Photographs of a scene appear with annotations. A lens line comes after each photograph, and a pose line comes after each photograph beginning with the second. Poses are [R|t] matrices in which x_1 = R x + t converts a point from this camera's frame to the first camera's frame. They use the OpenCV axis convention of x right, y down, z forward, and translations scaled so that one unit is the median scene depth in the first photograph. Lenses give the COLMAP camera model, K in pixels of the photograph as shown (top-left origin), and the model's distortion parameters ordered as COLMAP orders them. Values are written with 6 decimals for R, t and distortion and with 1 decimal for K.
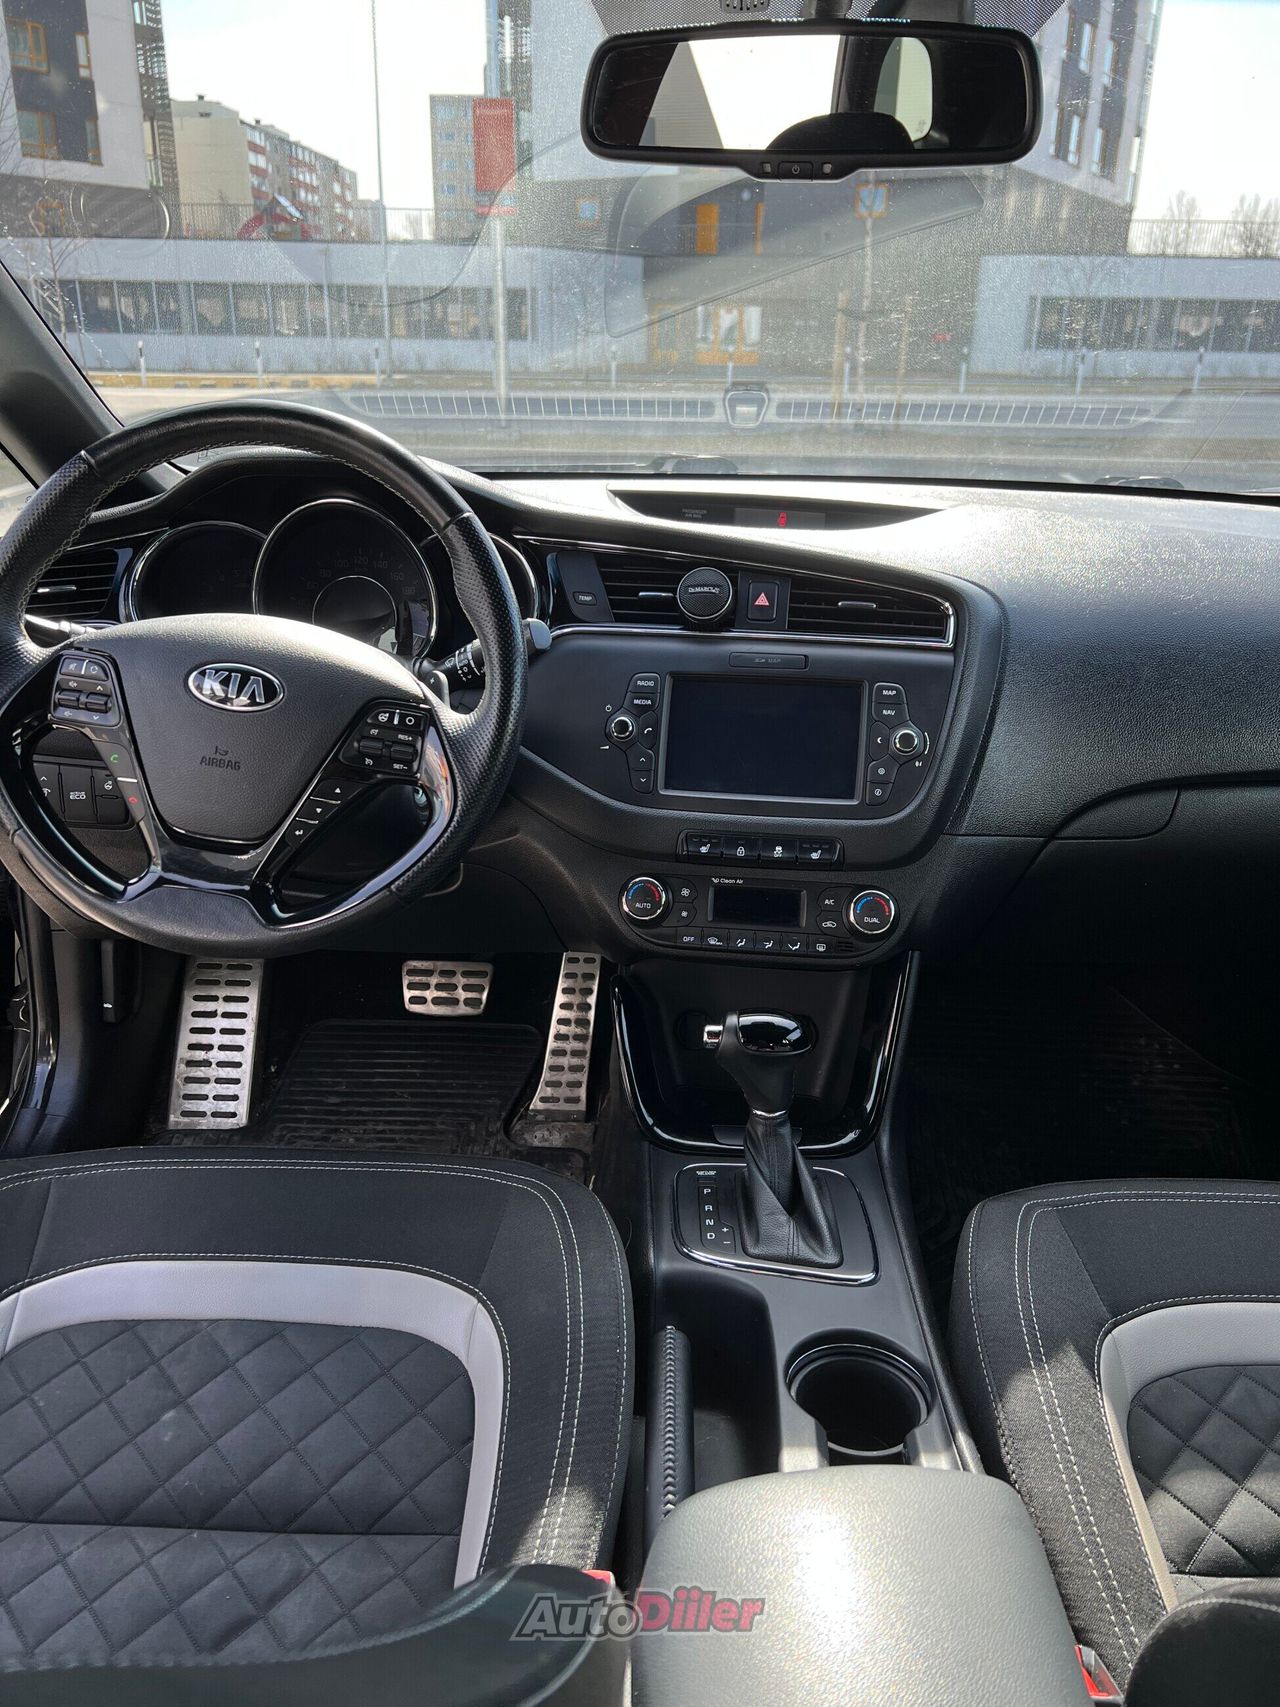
lens RADIAL K [[1279.9, 0, 646.5], [0, 1279.9, 854.8], [0, 0, 1]] dist [0.059729, -0.002205]
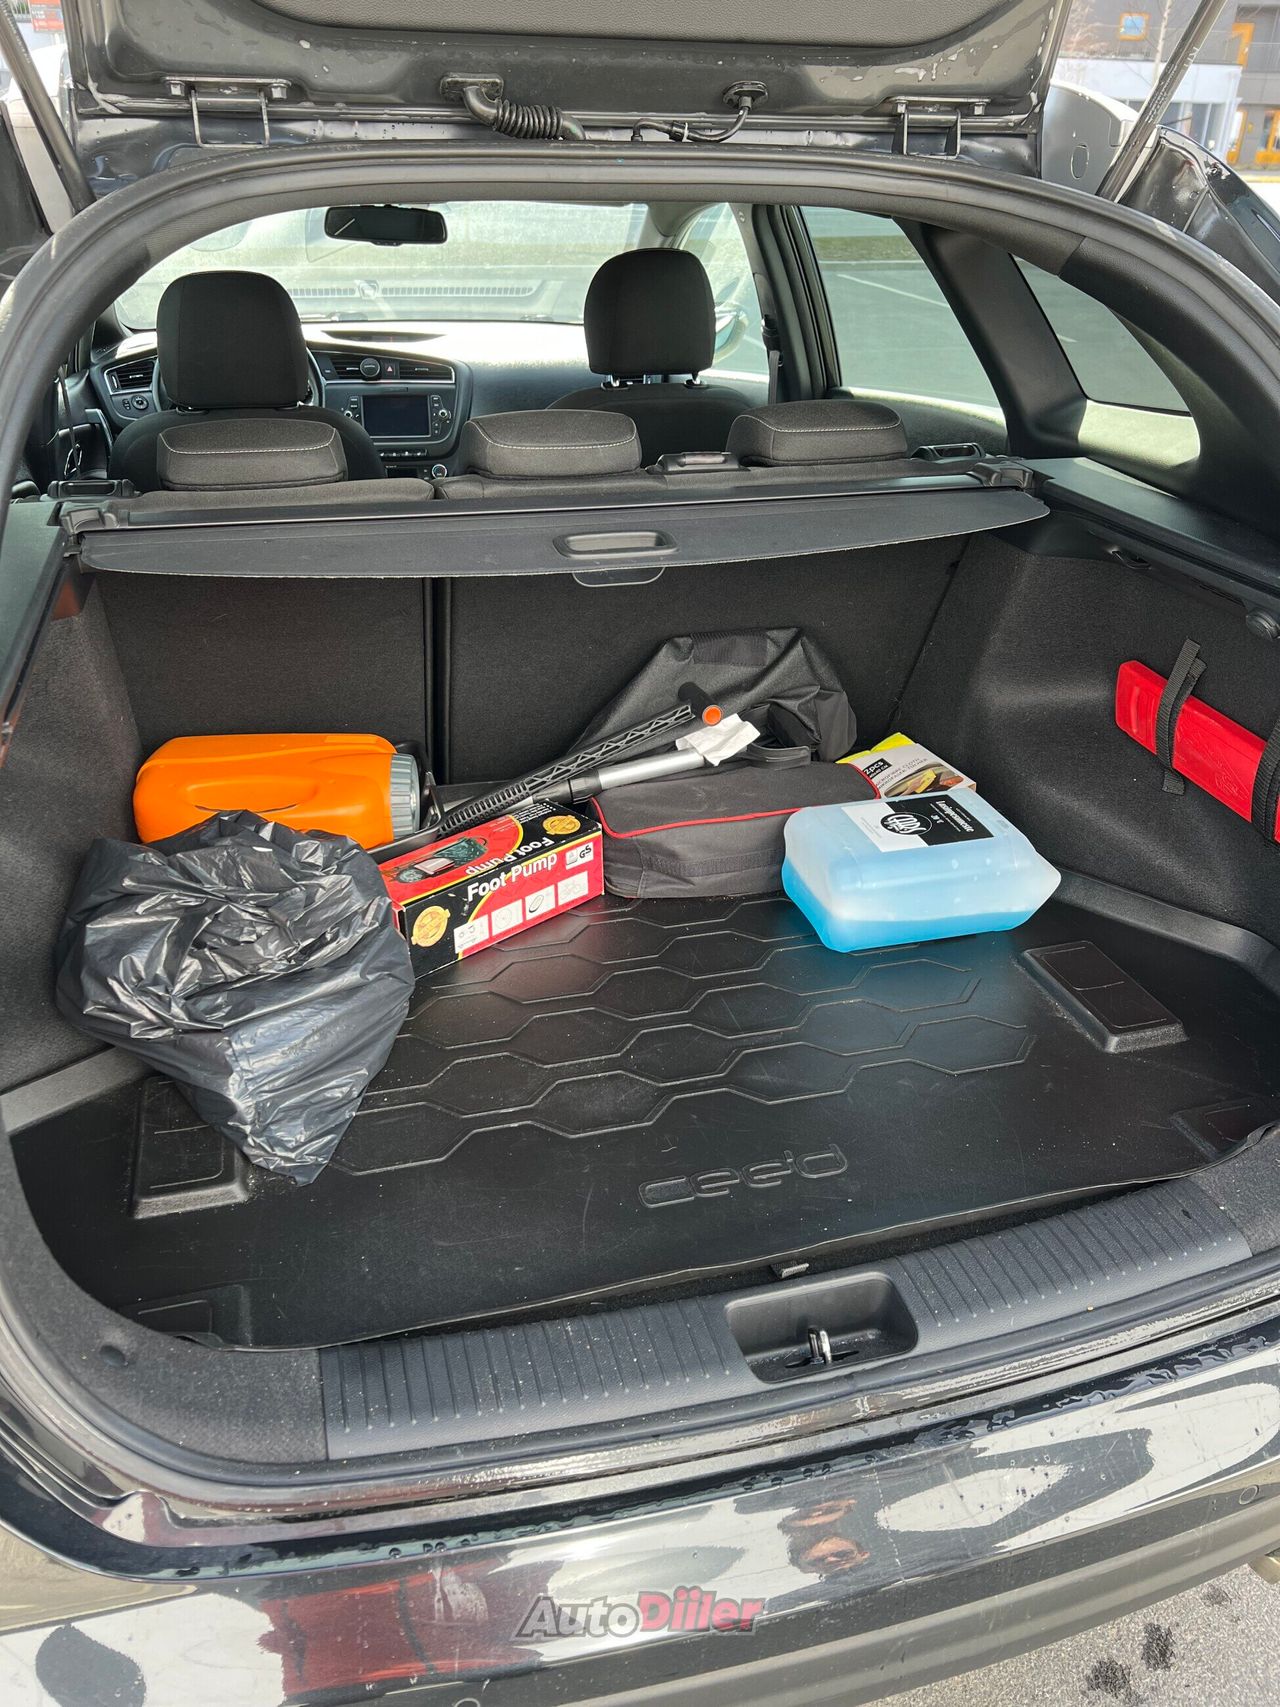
lens RADIAL K [[1279.9, 0, 632.6], [0, 1279.9, 849.9], [0, 0, 1]] dist [0.059729, -0.002205]
pose [[0.959798, -0.141450, 0.242445, -0.254816], [0.109856, 0.984141, 0.139278, 0.546972], [-0.258301, -0.107045, 0.960116, -2.159564]]
